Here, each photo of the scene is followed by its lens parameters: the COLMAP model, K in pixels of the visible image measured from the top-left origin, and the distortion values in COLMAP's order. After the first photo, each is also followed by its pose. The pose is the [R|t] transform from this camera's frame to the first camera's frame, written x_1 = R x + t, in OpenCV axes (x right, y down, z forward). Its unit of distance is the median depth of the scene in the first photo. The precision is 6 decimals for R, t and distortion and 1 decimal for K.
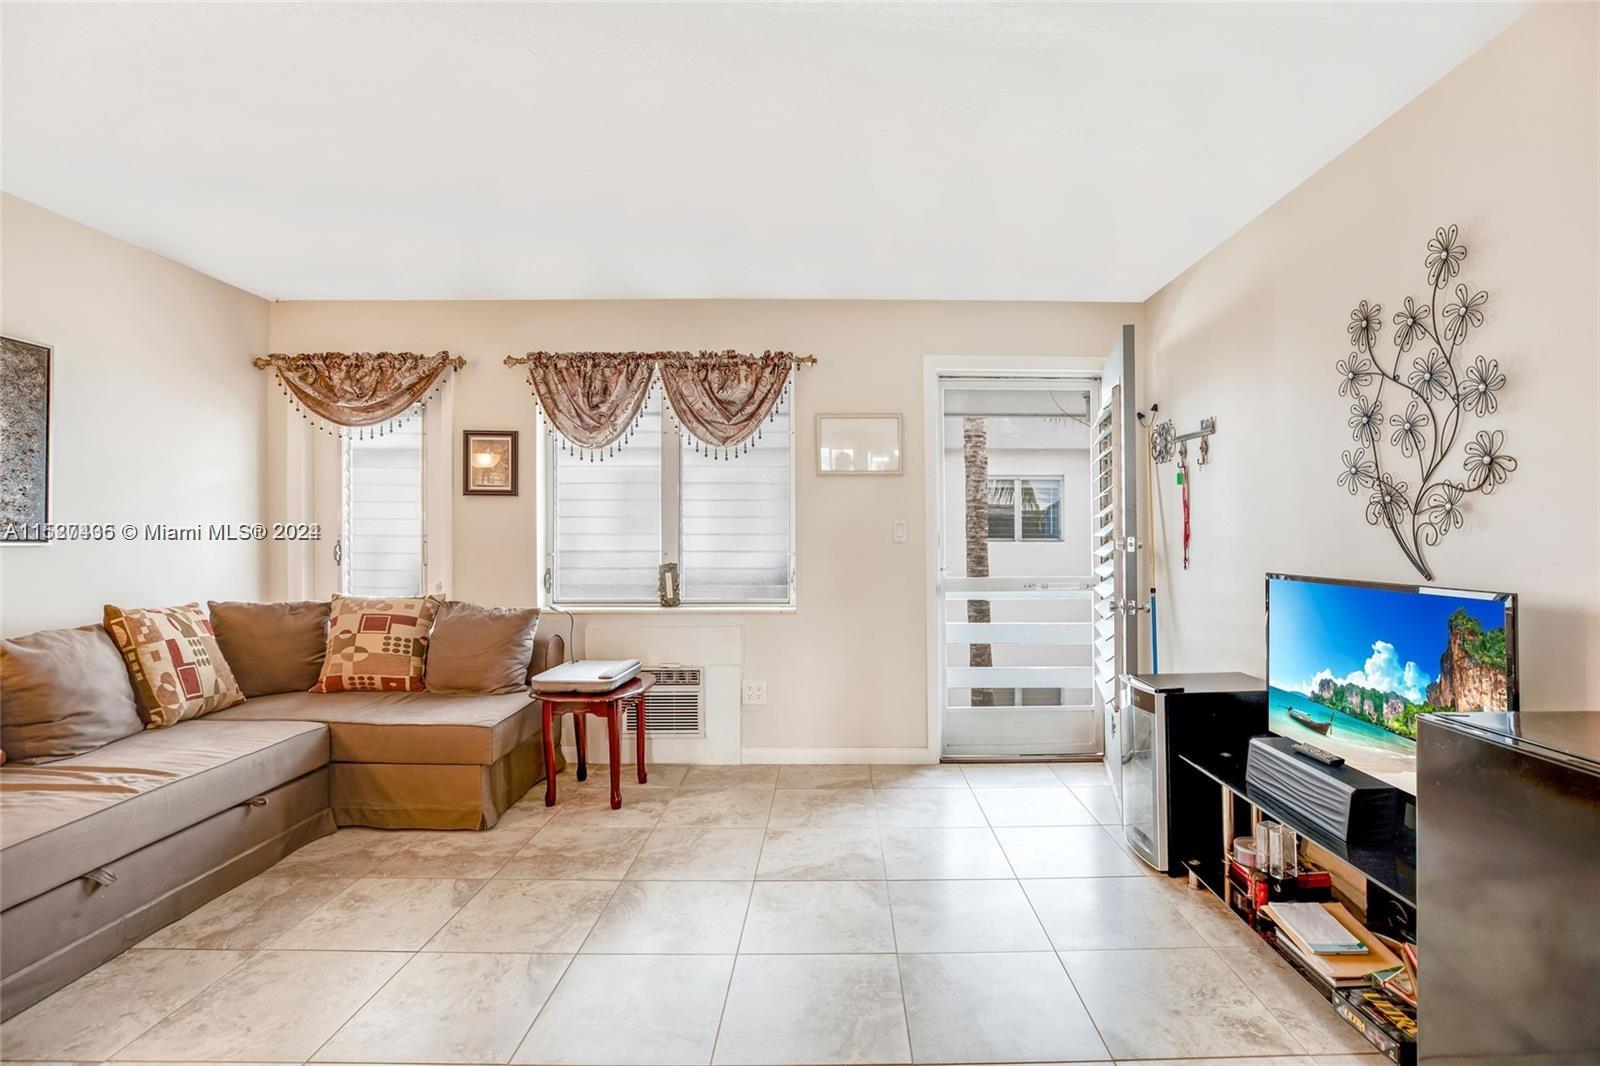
lens RADIAL K [[730.6, 0, 830.2], [0, 730.6, 541.0], [0, 0, 1]] dist [-0.045440, 0.009773]
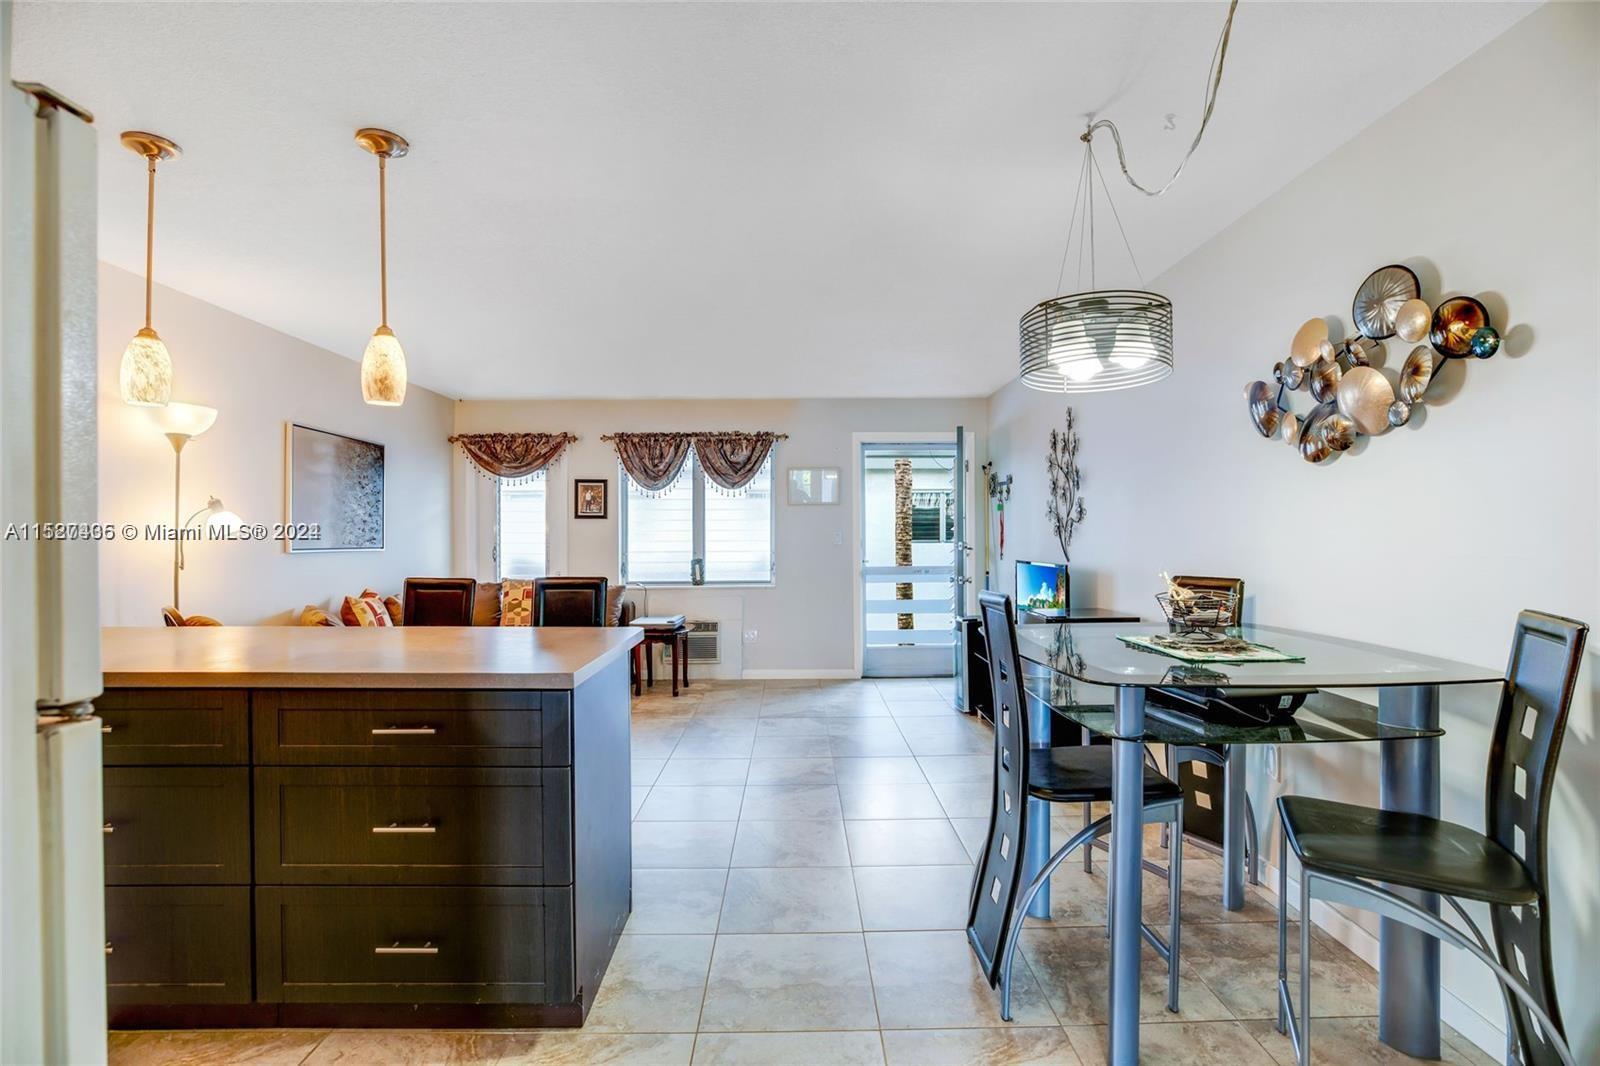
lens RADIAL K [[730.6, 0, 787.0], [0, 730.6, 529.1], [0, 0, 1]] dist [-0.045440, 0.009773]
pose [[0.999947, -0.006086, -0.008273, -0.009293], [0.005949, 0.999847, -0.016419, -0.010335], [0.008372, 0.016369, 0.999831, -0.830154]]
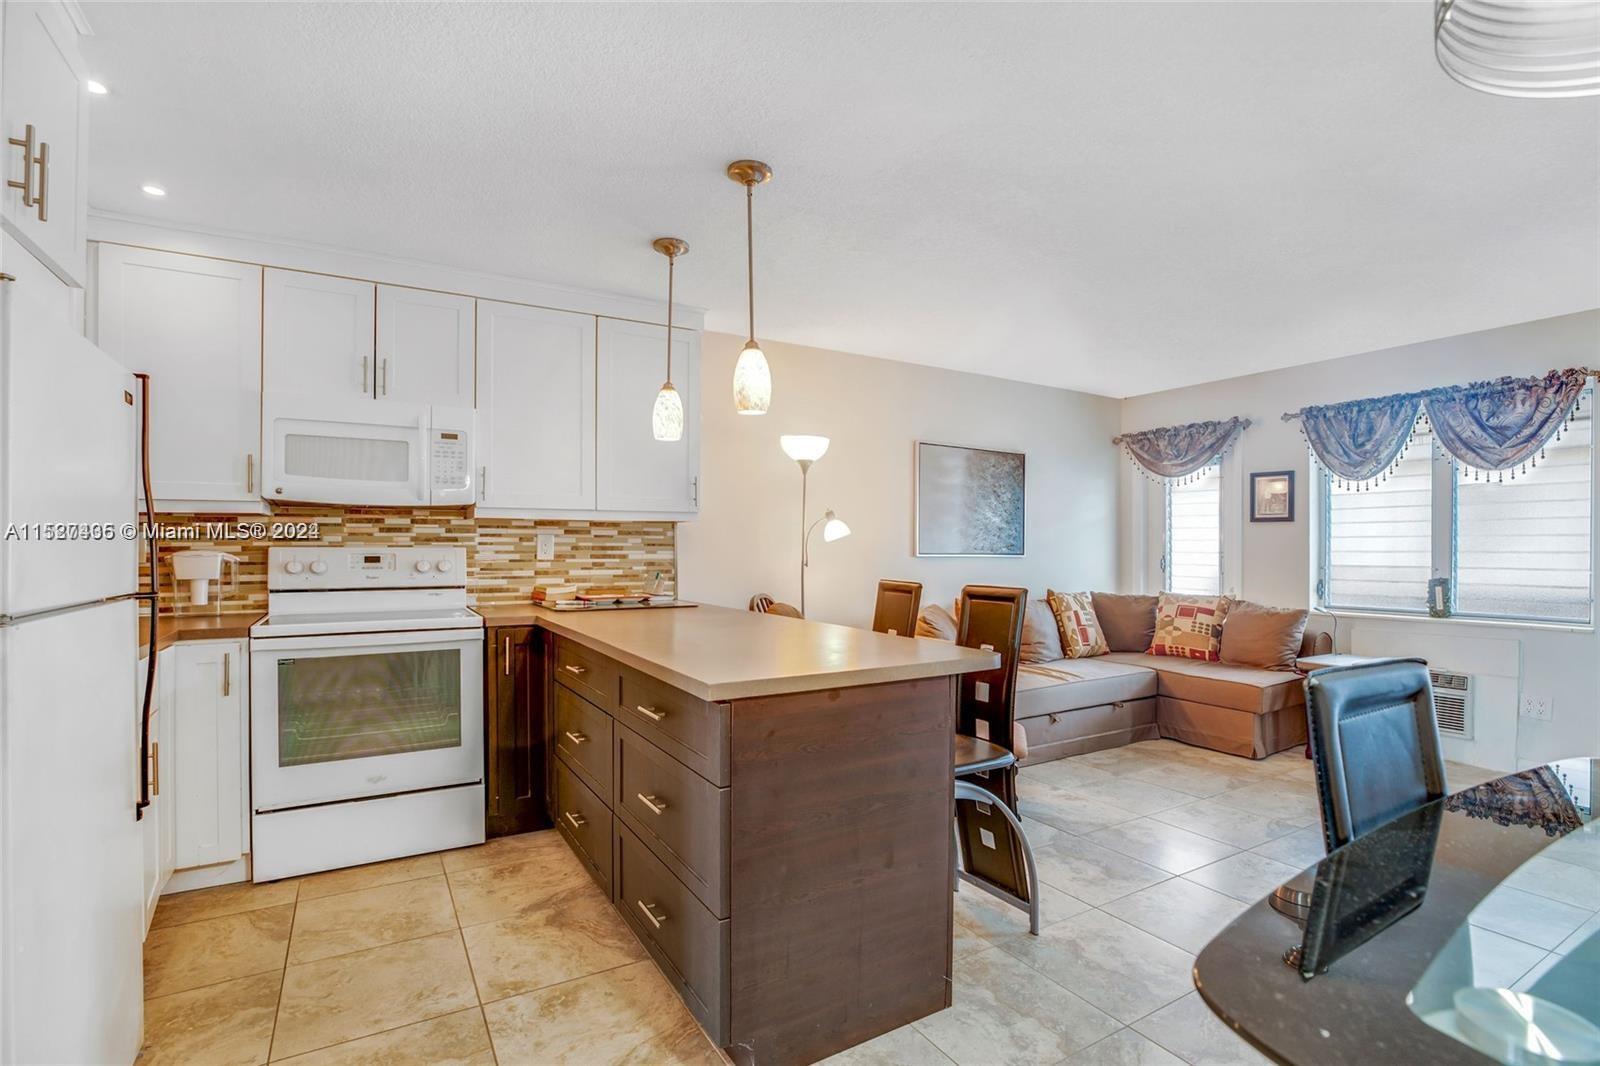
lens RADIAL K [[730.6, 0, 818.9], [0, 730.6, 548.3], [0, 0, 1]] dist [-0.045440, 0.009773]
pose [[0.506148, -0.000040, -0.862447, 0.292514], [-0.008872, 0.999947, -0.005253, -0.000789], [0.862401, 0.010311, 0.506121, -0.447847]]
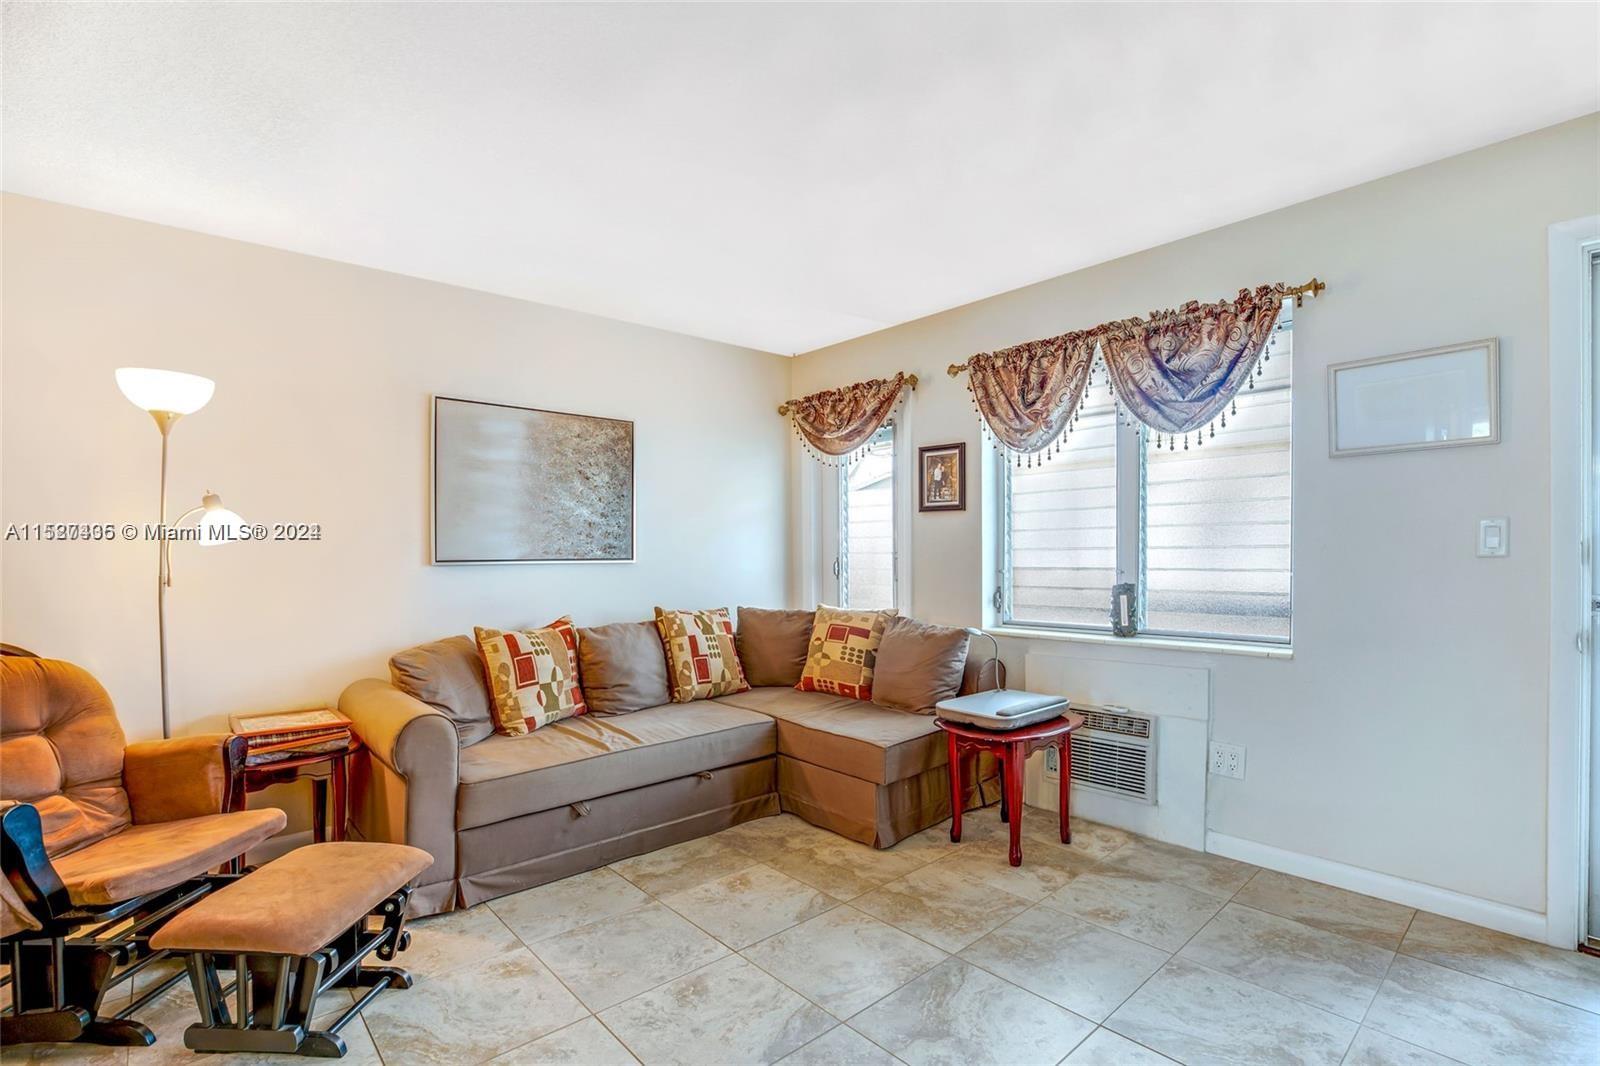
lens RADIAL K [[730.6, 0, 821.7], [0, 730.6, 570.7], [0, 0, 1]] dist [-0.045440, 0.009773]
pose [[0.671623, 0.009569, -0.740831, 0.195801], [0.007229, 0.999784, 0.019467, -0.002474], [0.740858, -0.018430, 0.671409, 0.264501]]
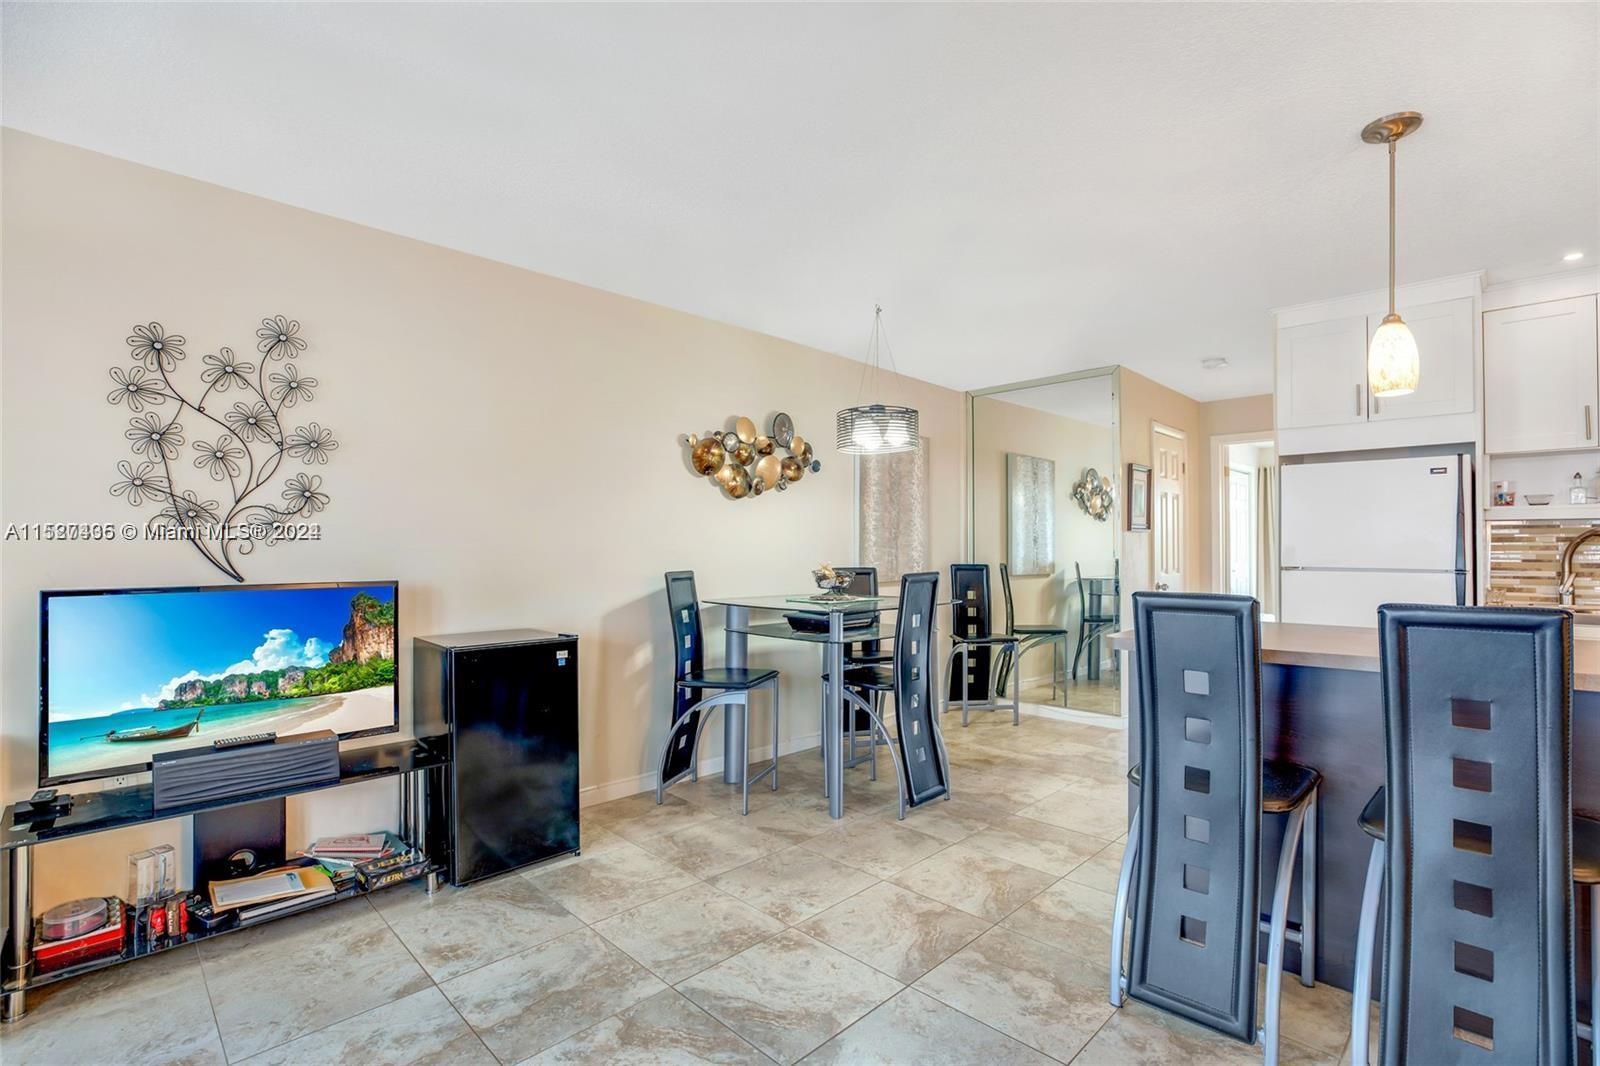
lens RADIAL K [[730.6, 0, 803.7], [0, 730.6, 538.7], [0, 0, 1]] dist [-0.045440, 0.009773]
pose [[-0.723448, 0.004179, 0.690366, -0.463369], [0.001566, 0.999989, -0.004413, -0.008068], [-0.690377, -0.002111, -0.723447, 0.762351]]
